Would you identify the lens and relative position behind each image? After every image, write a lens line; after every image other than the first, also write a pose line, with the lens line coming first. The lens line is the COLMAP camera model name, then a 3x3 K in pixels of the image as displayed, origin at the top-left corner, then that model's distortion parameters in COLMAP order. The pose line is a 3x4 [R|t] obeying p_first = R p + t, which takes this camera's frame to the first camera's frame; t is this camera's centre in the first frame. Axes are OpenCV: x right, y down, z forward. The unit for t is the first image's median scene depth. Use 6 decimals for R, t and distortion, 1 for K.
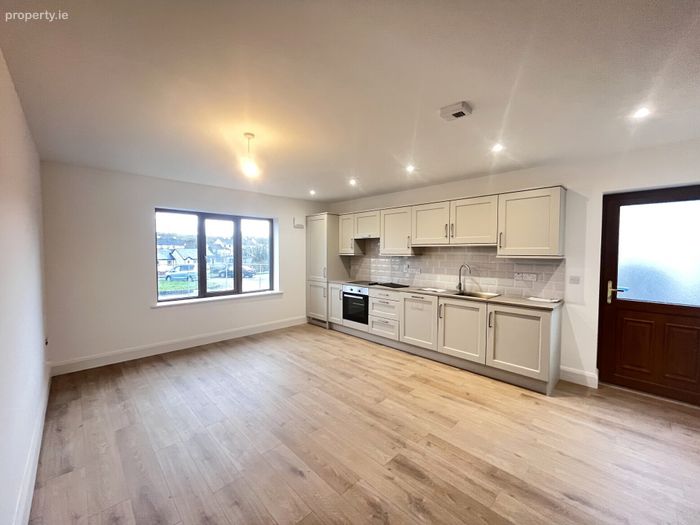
lens RADIAL K [[286.0, 0, 350.0], [0, 286.0, 262.5], [0, 0, 1]] dist [-0.000805, -0.000146]
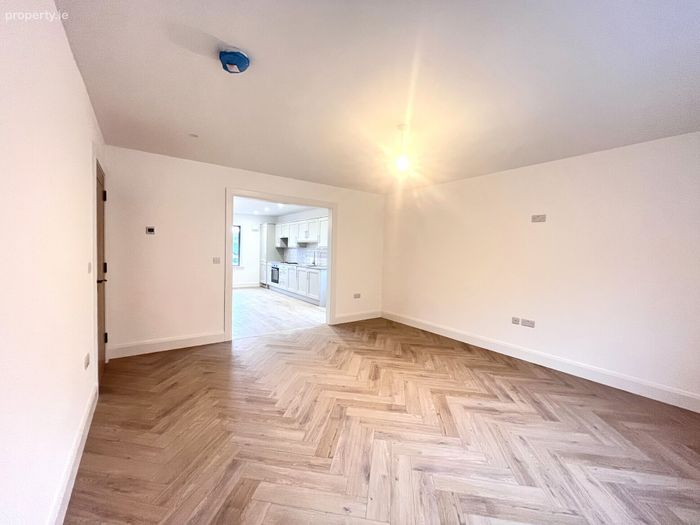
lens RADIAL K [[283.7, 0, 350.0], [0, 283.7, 262.5], [0, 0, 1]] dist [-0.001226, -0.000130]
pose [[0.989437, 0.030309, -0.141761, 0.890145], [-0.030306, 0.999538, 0.002186, 0.067443], [0.141761, 0.002133, 0.989899, -0.869427]]
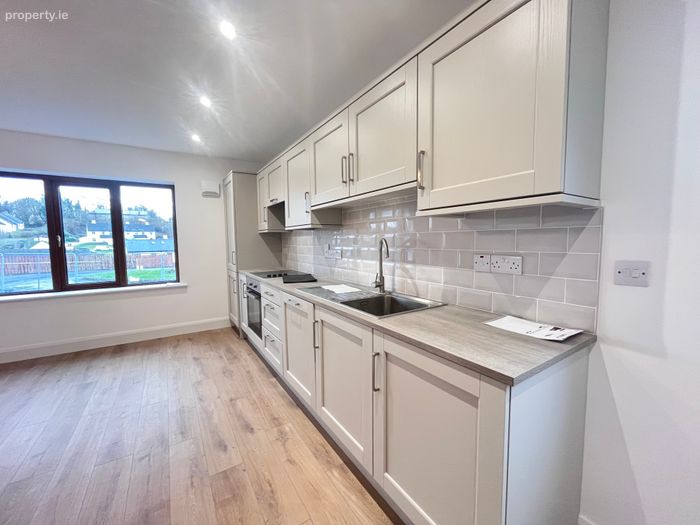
lens RADIAL K [[283.7, 0, 350.0], [0, 283.7, 262.5], [0, 0, 1]] dist [-0.001226, -0.000130]
pose [[0.979532, 0.001703, -0.201279, 0.427930], [0.005896, 0.999292, 0.037153, 0.028257], [0.201200, -0.037579, 0.978829, 0.497185]]
